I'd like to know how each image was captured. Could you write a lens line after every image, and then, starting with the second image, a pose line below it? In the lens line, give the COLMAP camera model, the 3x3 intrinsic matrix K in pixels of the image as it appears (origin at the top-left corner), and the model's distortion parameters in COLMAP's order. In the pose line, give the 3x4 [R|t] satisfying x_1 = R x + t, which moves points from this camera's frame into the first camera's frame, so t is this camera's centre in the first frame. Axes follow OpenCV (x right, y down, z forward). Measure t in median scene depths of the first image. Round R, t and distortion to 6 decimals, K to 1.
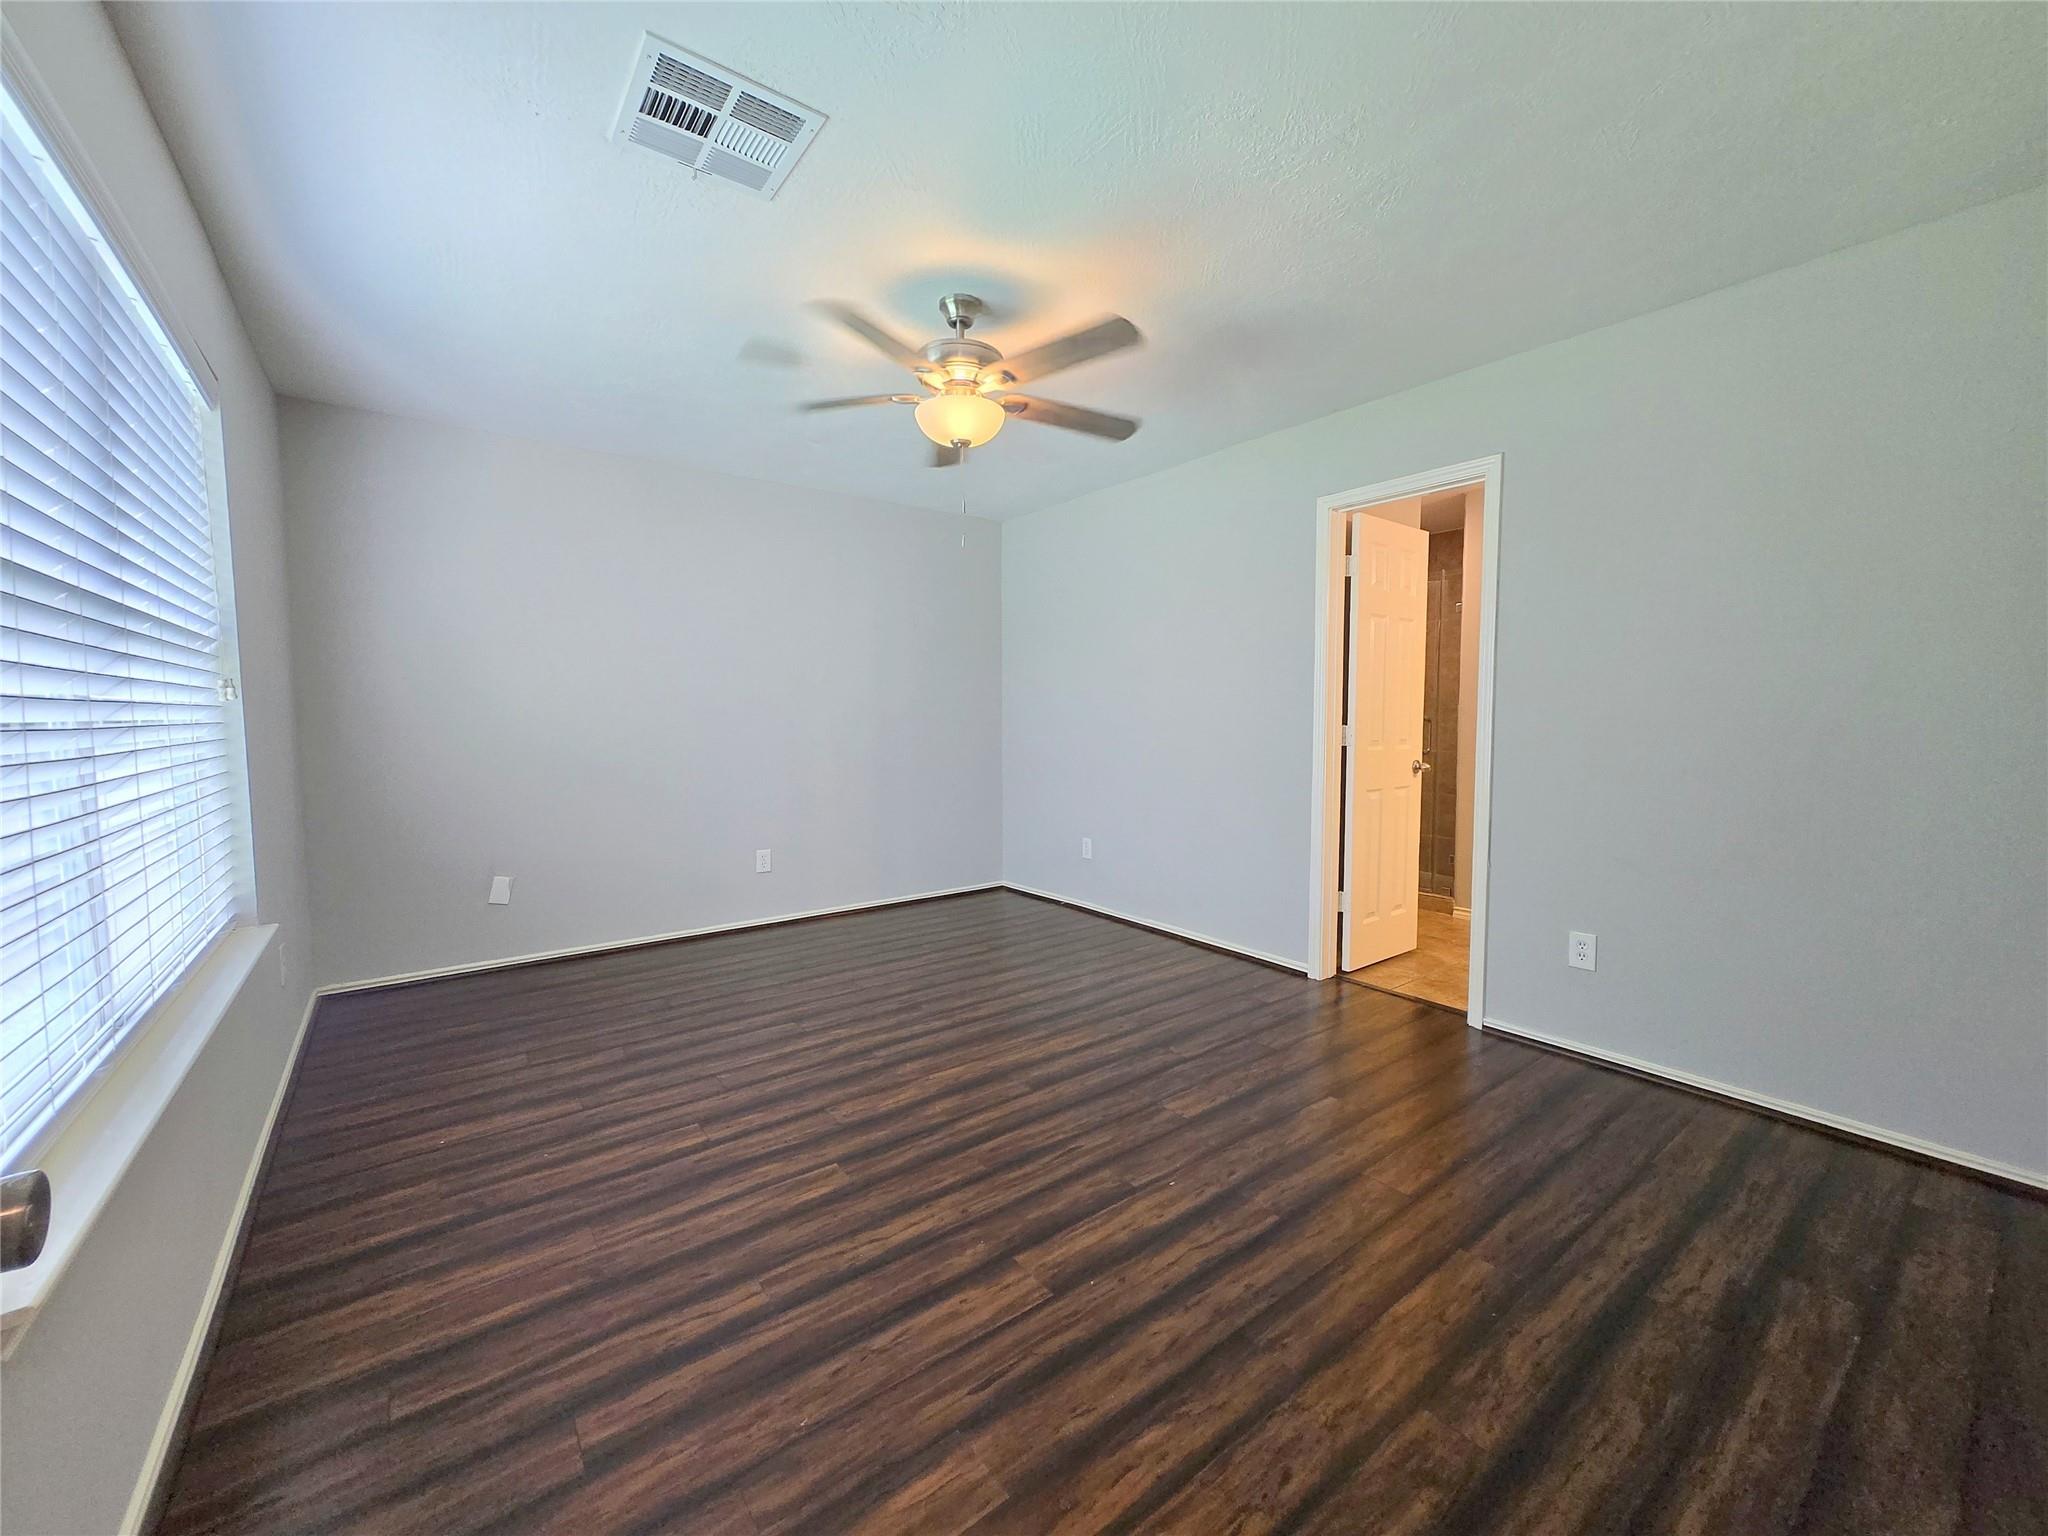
lens RADIAL K [[805.9, 0, 1034.9], [0, 805.9, 763.0], [0, 0, 1]] dist [0.002793, 0.000089]
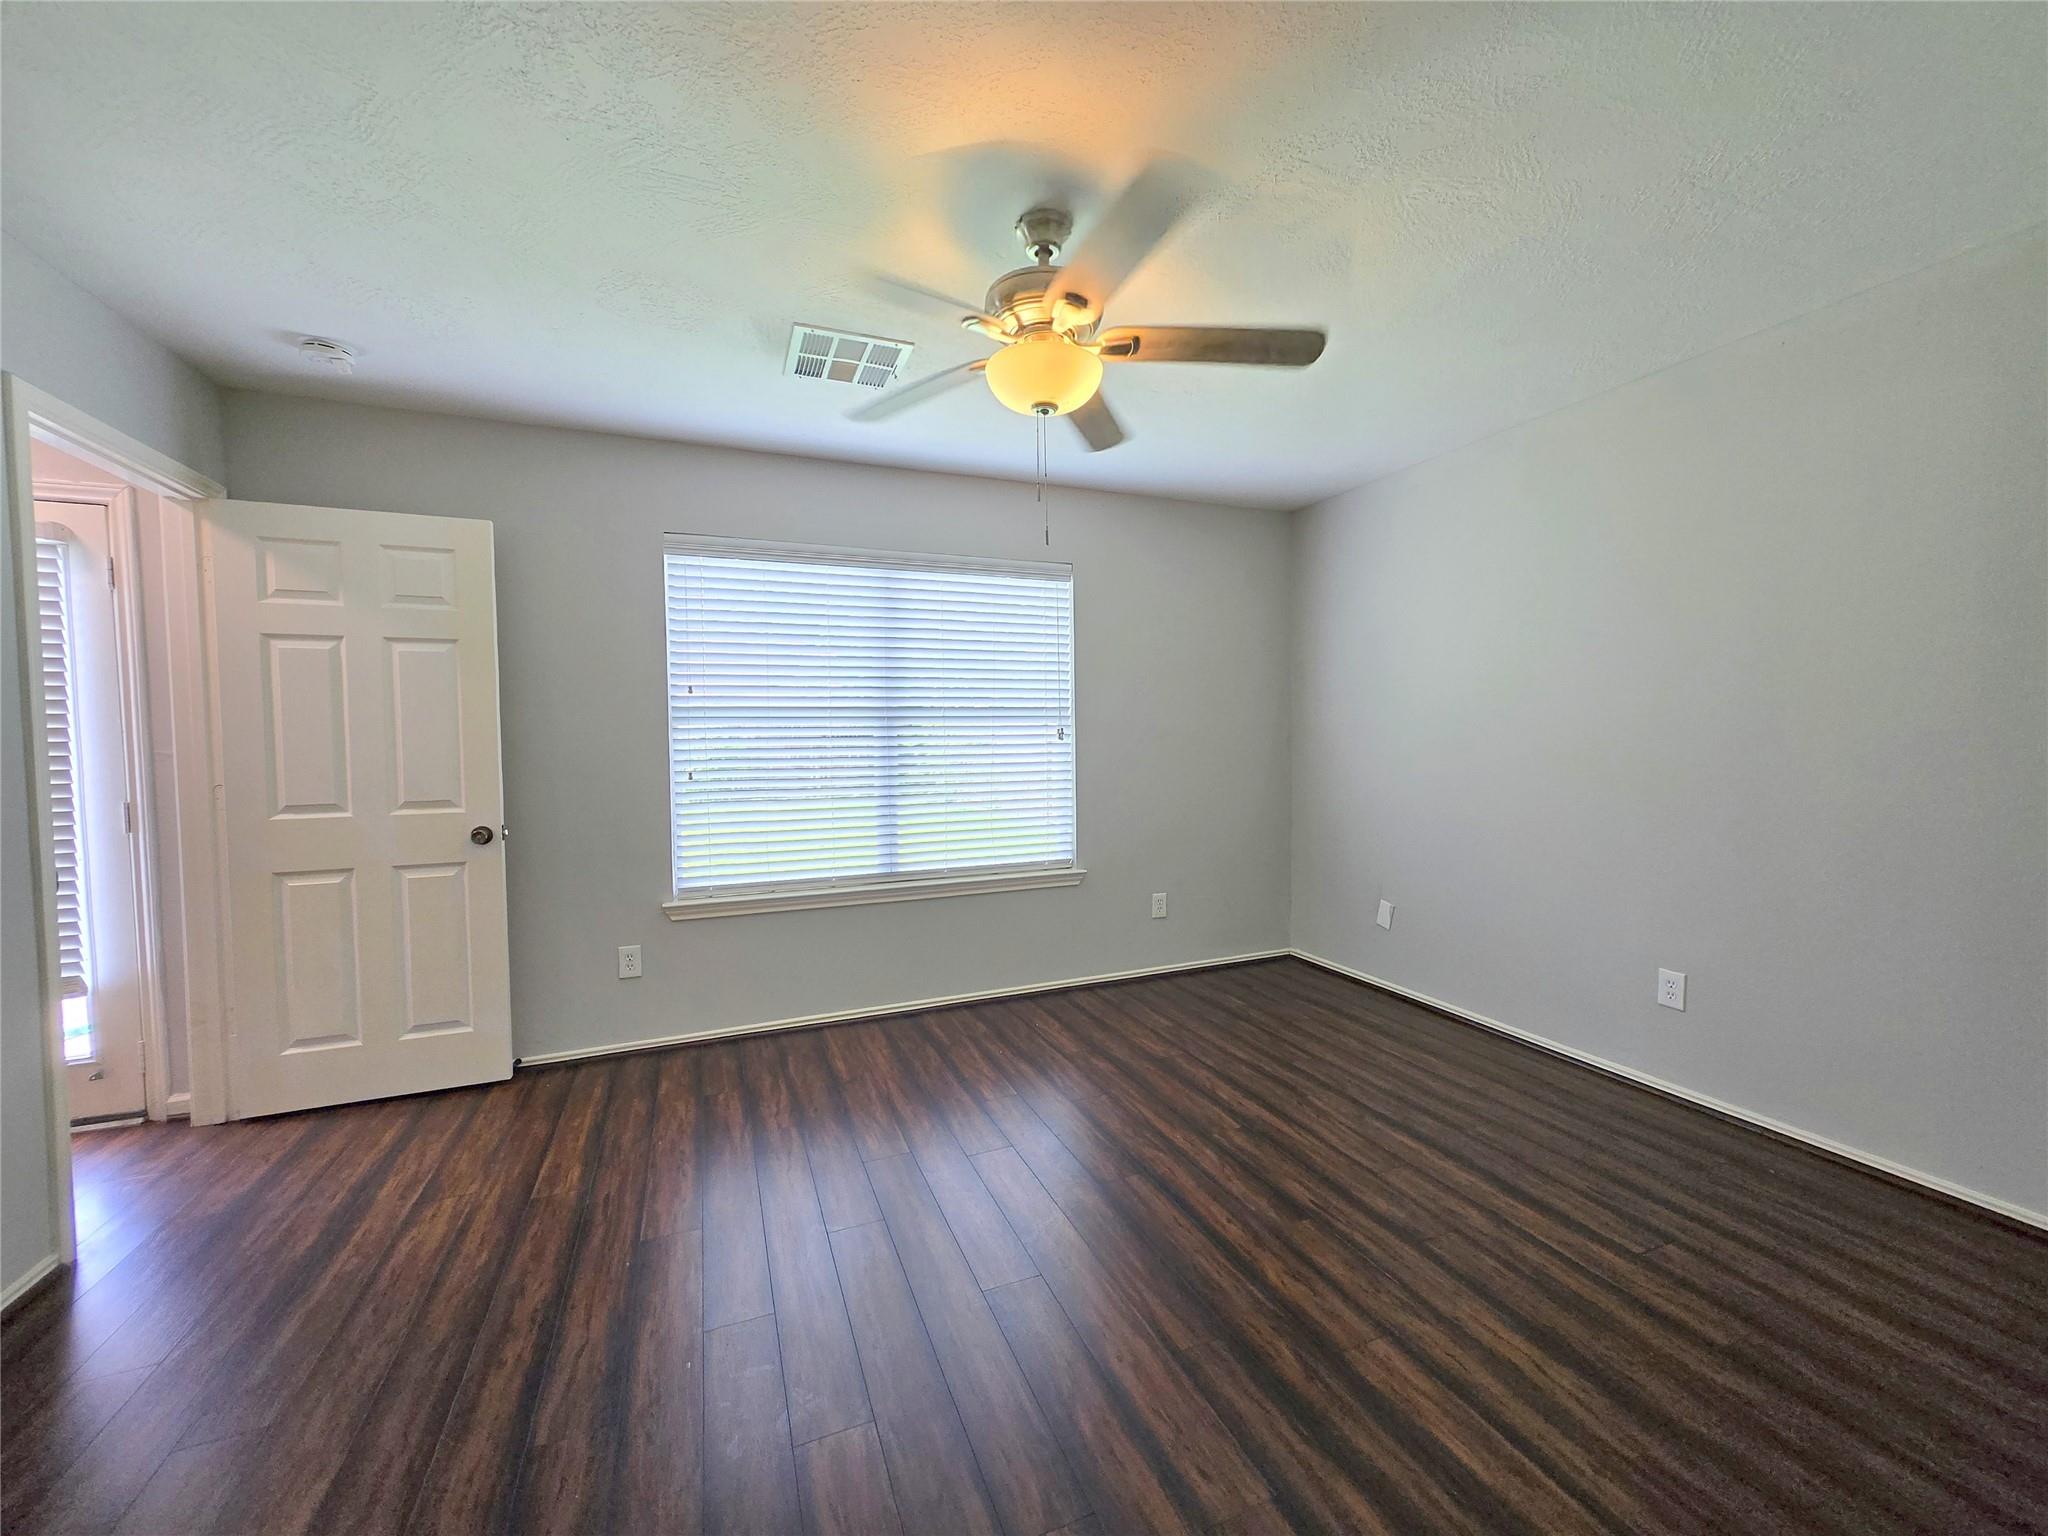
lens RADIAL K [[801.6, 0, 1028.4], [0, 801.6, 762.1], [0, 0, 1]] dist [0.000353, -0.000281]
pose [[-0.269602, 0.038409, -0.962206, 0.752196], [-0.046769, 0.997503, 0.052922, -0.119758], [0.961835, 0.059270, -0.267132, 1.379328]]
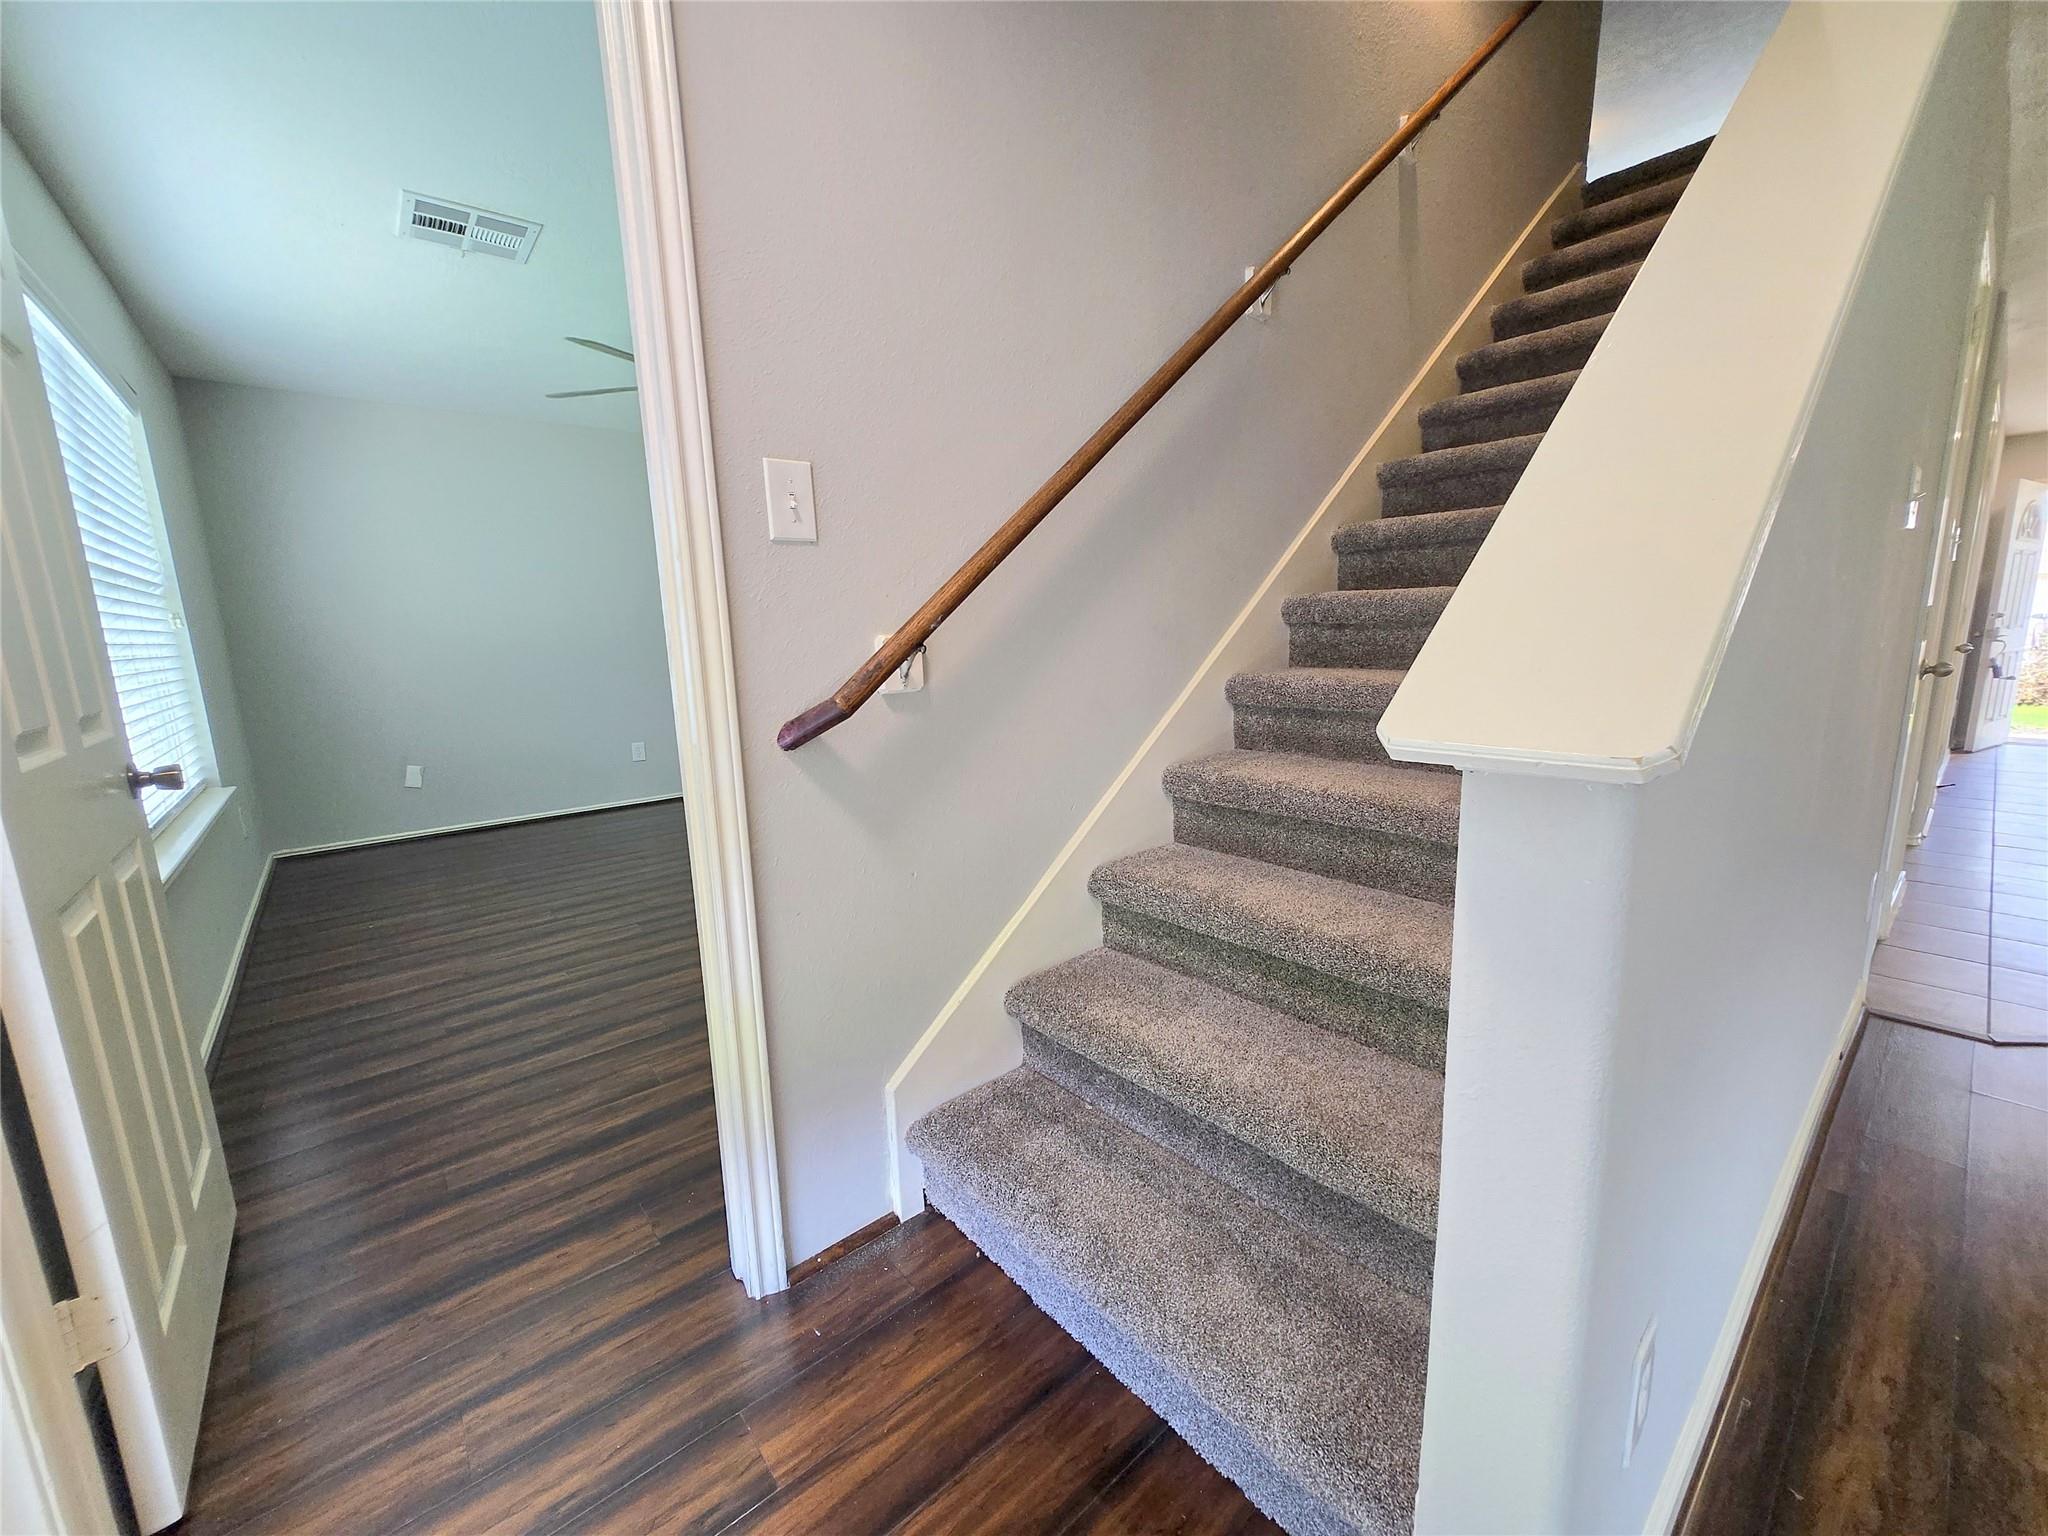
lens RADIAL K [[805.9, 0, 1034.9], [0, 805.9, 763.0], [0, 0, 1]] dist [0.002793, 0.000089]
pose [[0.998645, -0.033353, 0.039943, 0.436812], [0.028862, 0.993713, 0.108170, 0.047108], [-0.043299, -0.106870, 0.993330, -0.496671]]
